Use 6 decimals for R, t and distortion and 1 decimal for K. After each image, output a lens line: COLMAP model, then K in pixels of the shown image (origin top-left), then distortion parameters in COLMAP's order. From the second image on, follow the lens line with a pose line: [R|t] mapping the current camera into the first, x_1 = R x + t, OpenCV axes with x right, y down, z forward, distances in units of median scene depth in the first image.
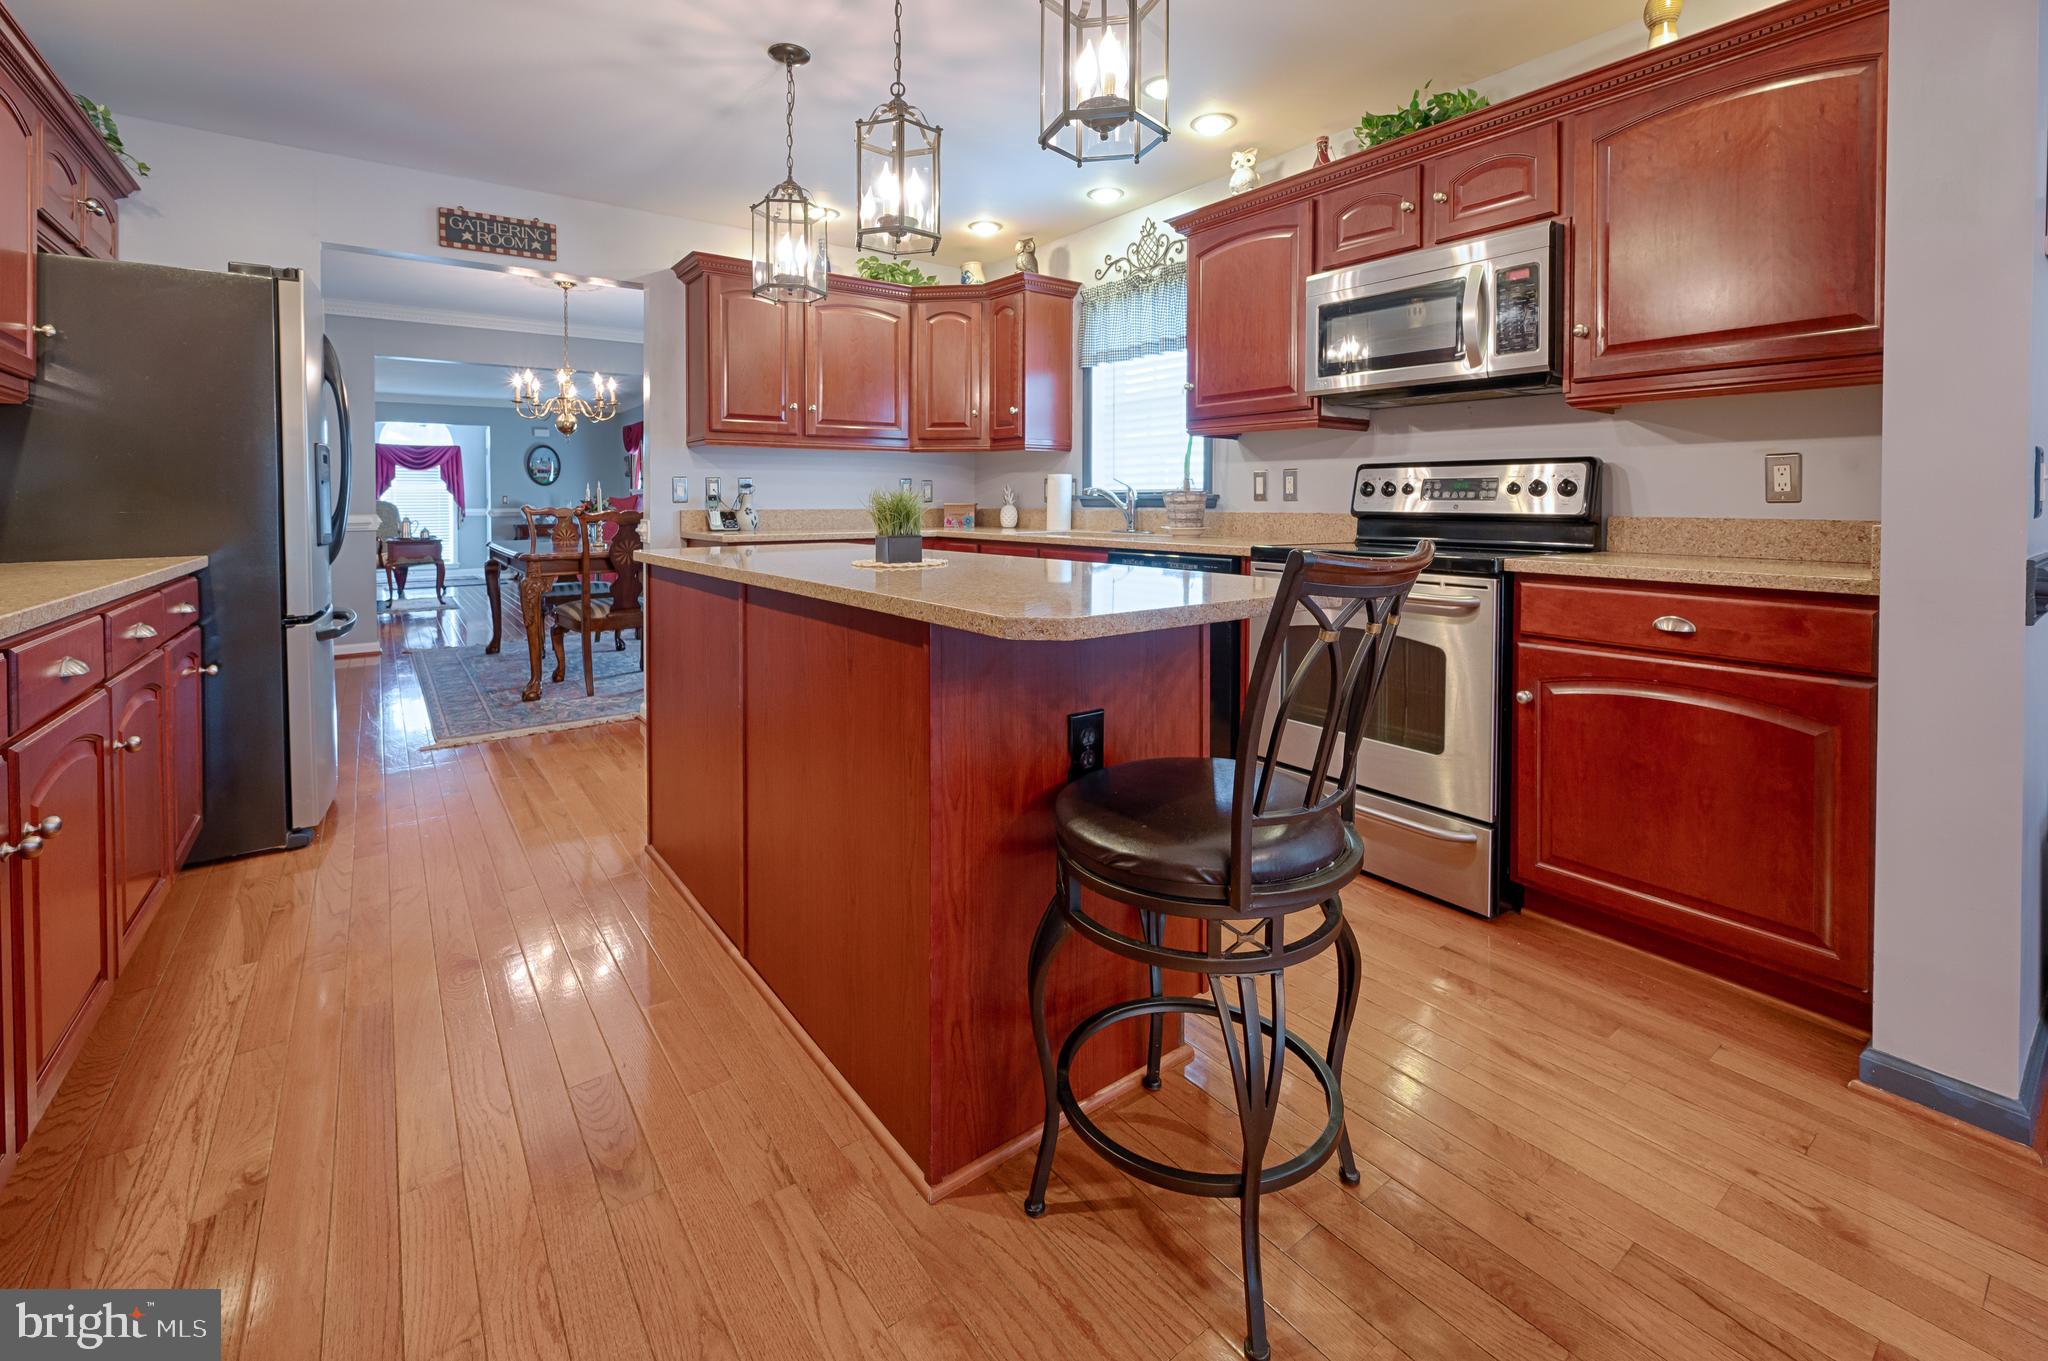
lens RADIAL K [[864.4, 0, 1027.7], [0, 864.4, 648.3], [0, 0, 1]] dist [-0.000849, -0.000153]
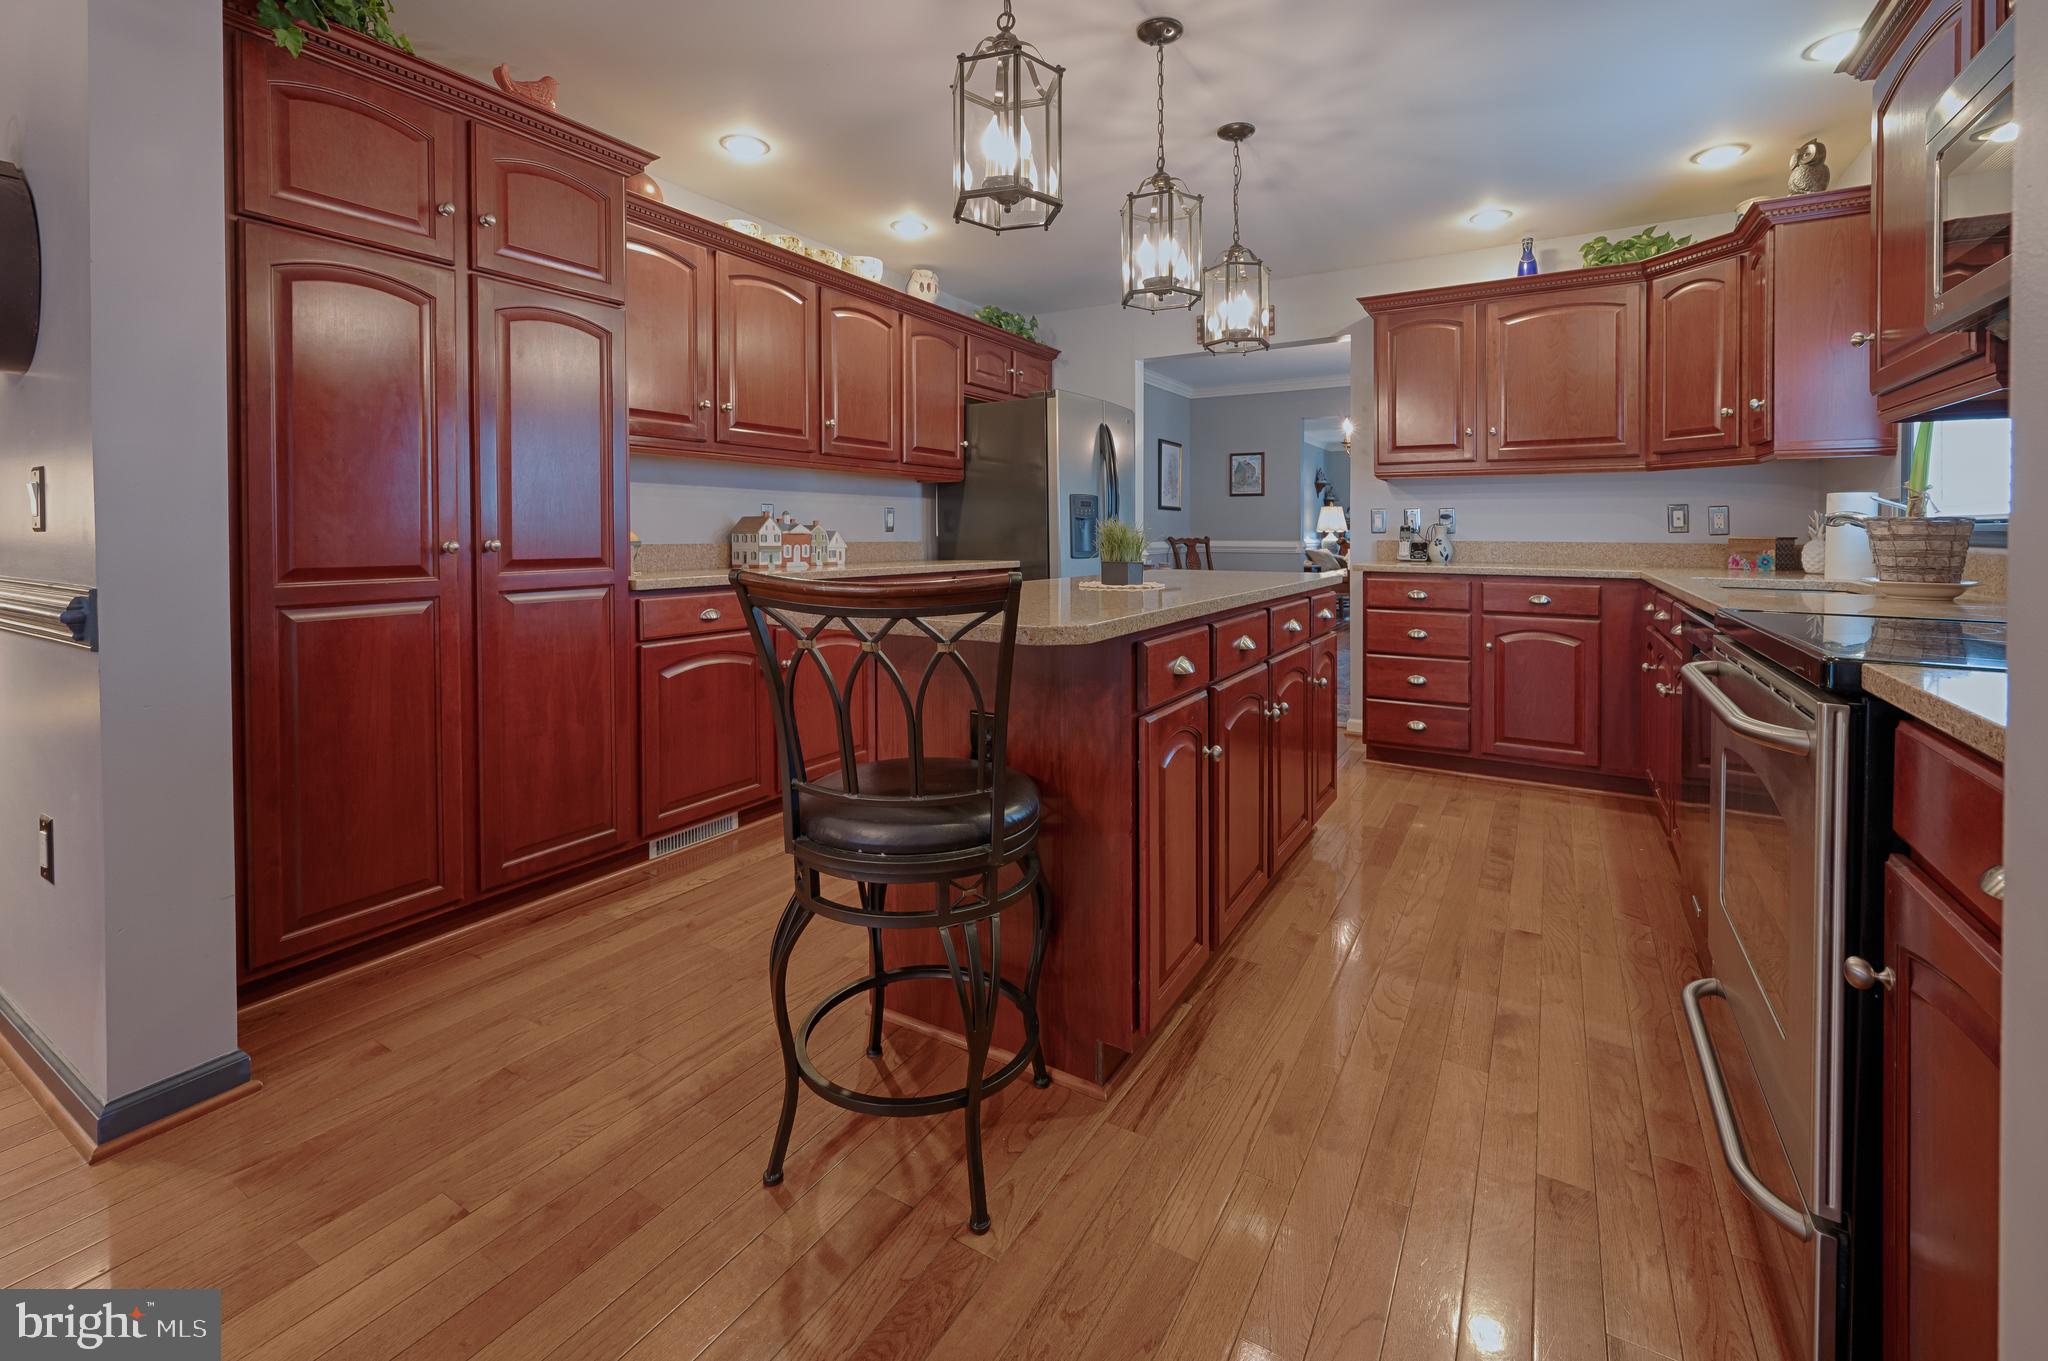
lens RADIAL K [[844.5, 0, 1030.3], [0, 844.5, 682.2], [0, 0, 1]] dist [-0.000993, -0.000328]
pose [[0.379600, 0.166642, -0.910019, 0.778368], [-0.159575, 0.980695, 0.113020, -0.072331], [0.911285, 0.102314, 0.398863, 0.410679]]
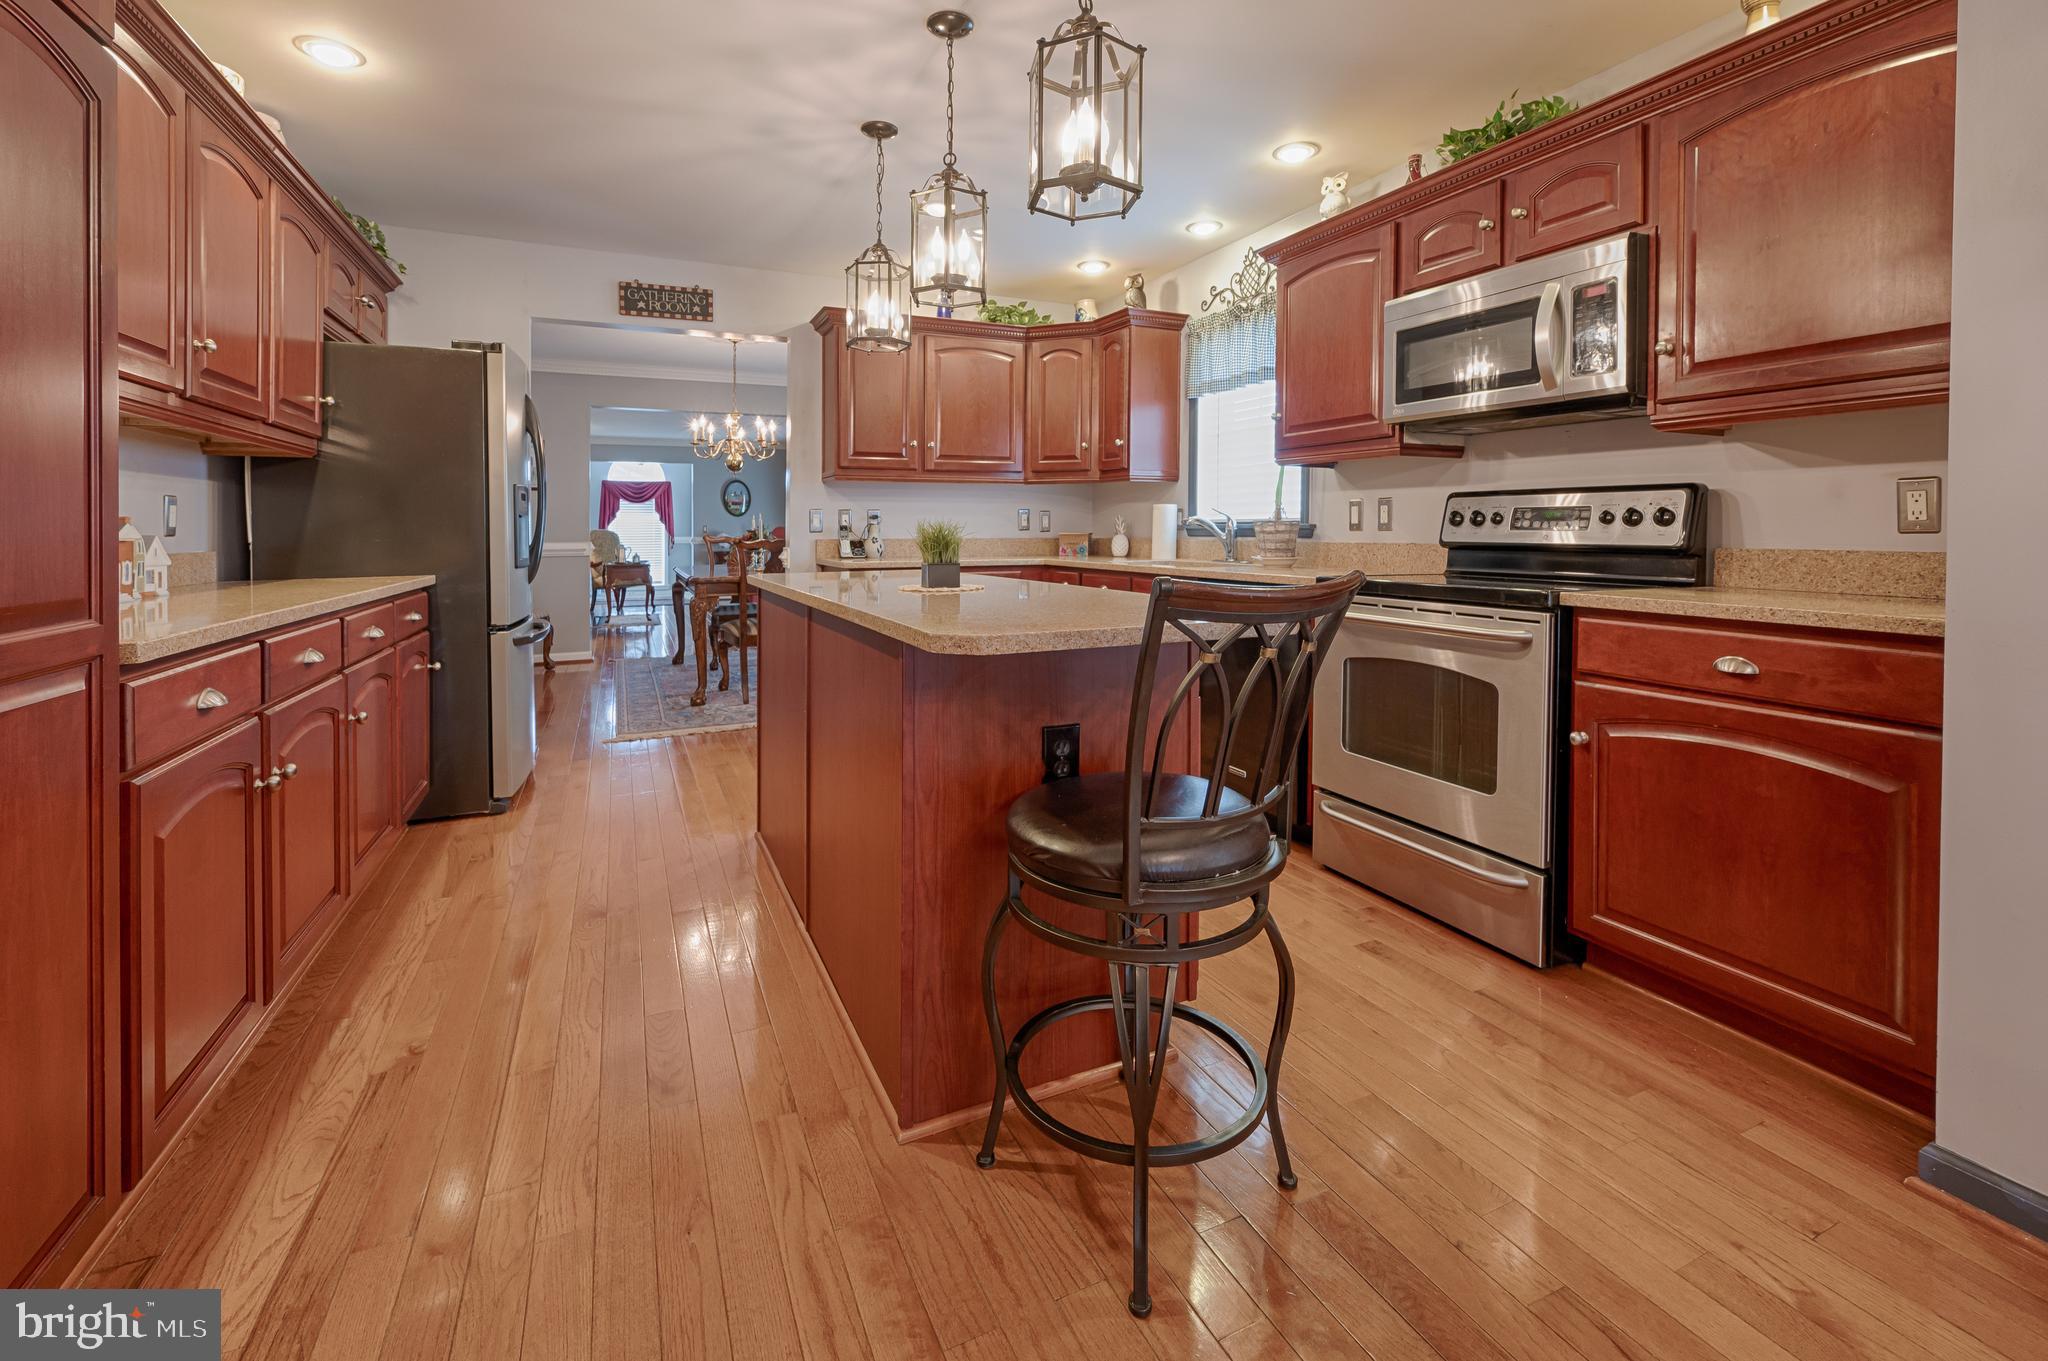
lens RADIAL K [[859.6, 0, 1012.6], [0, 859.6, 684.3], [0, 0, 1]] dist [0.000505, 0.000069]
pose [[0.976794, 0.037071, -0.210949, 0.162591], [-0.035106, 0.999298, 0.013053, 0.006576], [0.211285, -0.005344, 0.977410, -0.054411]]
